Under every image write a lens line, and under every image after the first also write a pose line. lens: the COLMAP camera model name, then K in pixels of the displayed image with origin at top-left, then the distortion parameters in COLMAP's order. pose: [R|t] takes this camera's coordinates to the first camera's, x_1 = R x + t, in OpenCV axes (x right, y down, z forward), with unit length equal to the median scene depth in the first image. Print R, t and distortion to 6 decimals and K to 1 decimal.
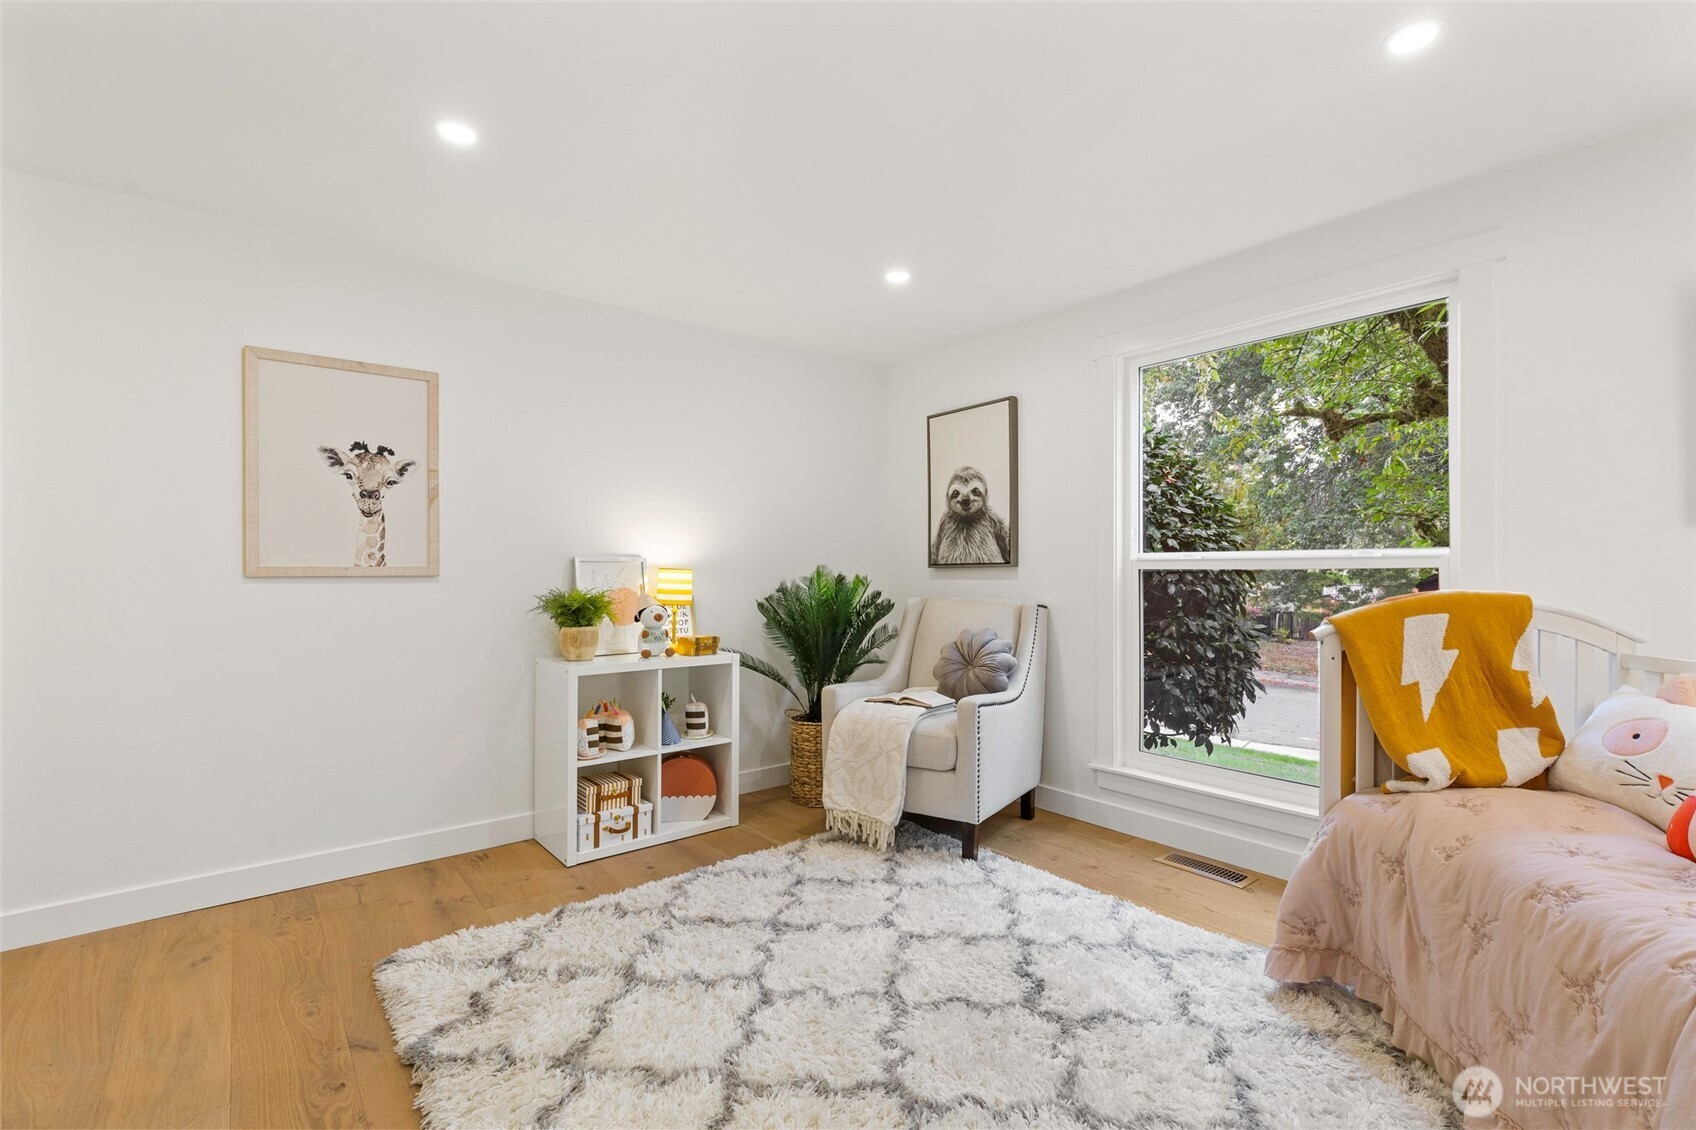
lens RADIAL K [[763.4, 0, 850.0], [0, 763.4, 565.5], [0, 0, 1]] dist [-0.002436, -0.001152]
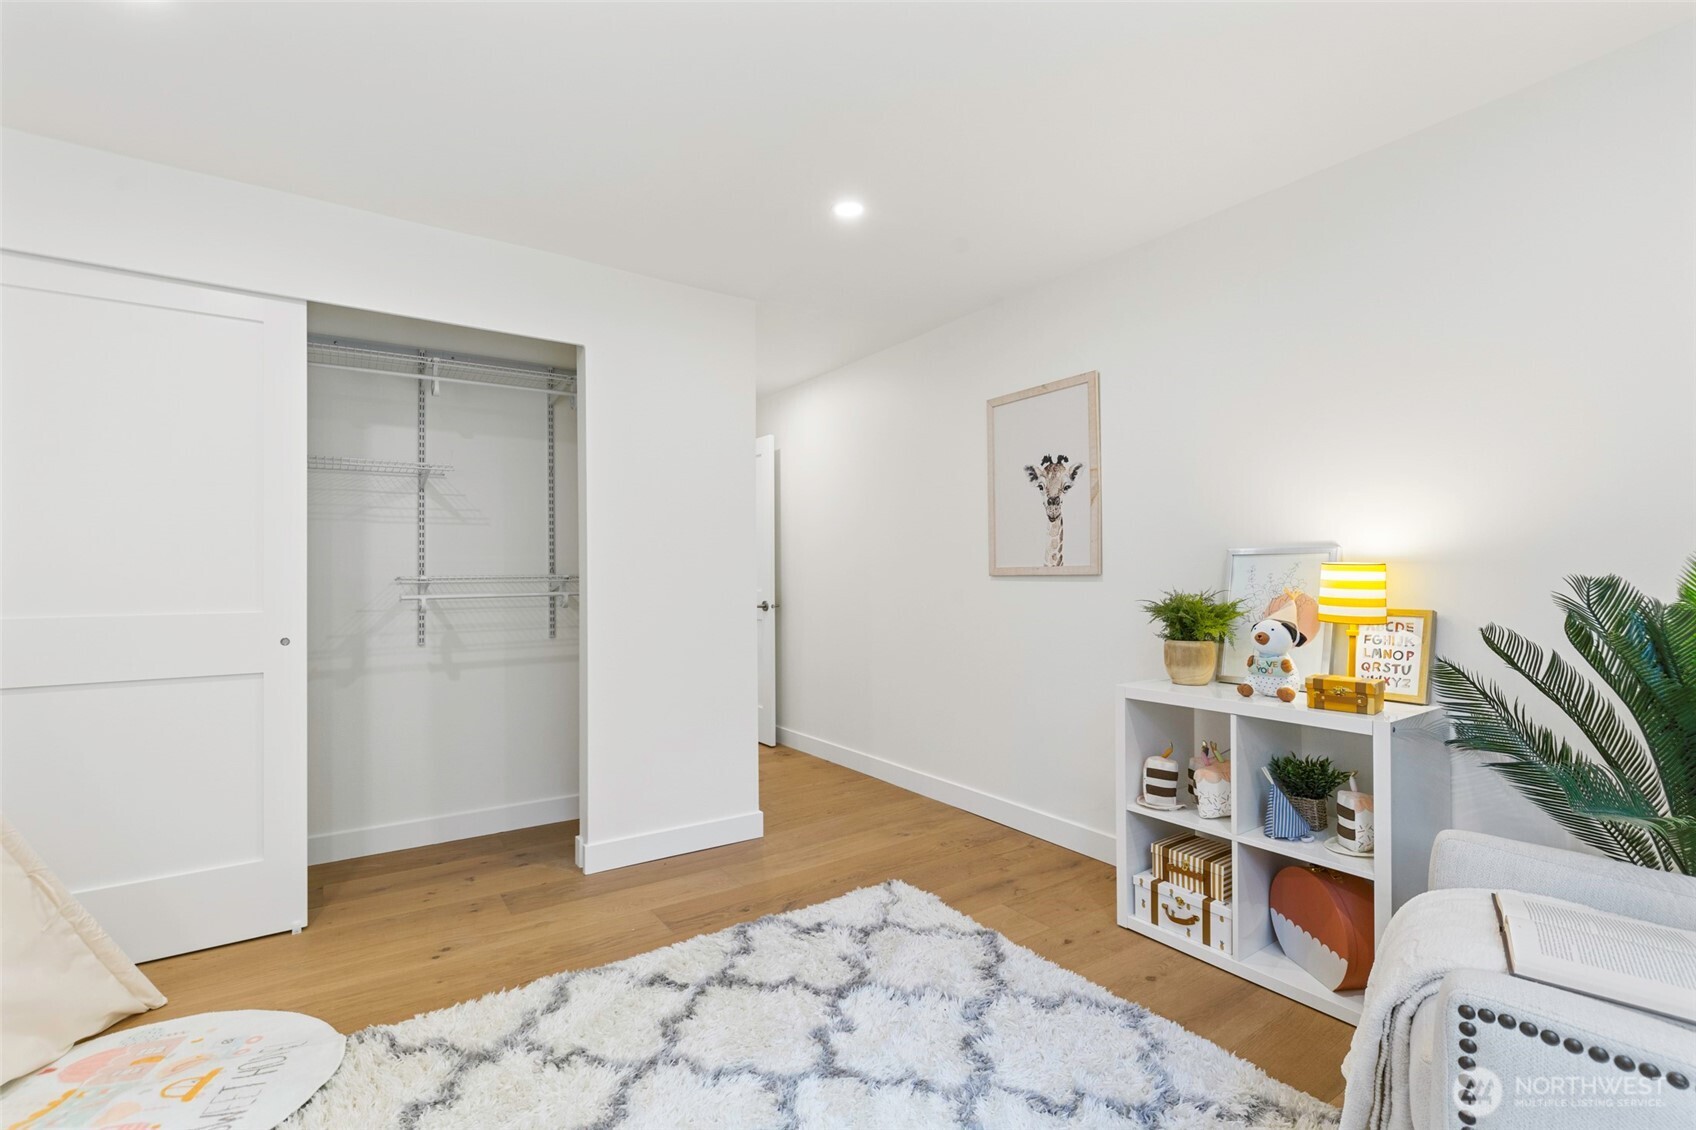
lens RADIAL K [[763.4, 0, 850.0], [0, 763.4, 565.5], [0, 0, 1]] dist [-0.002436, -0.001152]
pose [[-0.085962, -0.008649, -0.996261, 0.543446], [0.015293, 0.999833, -0.010000, 0.007243], [0.996181, -0.016095, -0.085816, 0.873348]]
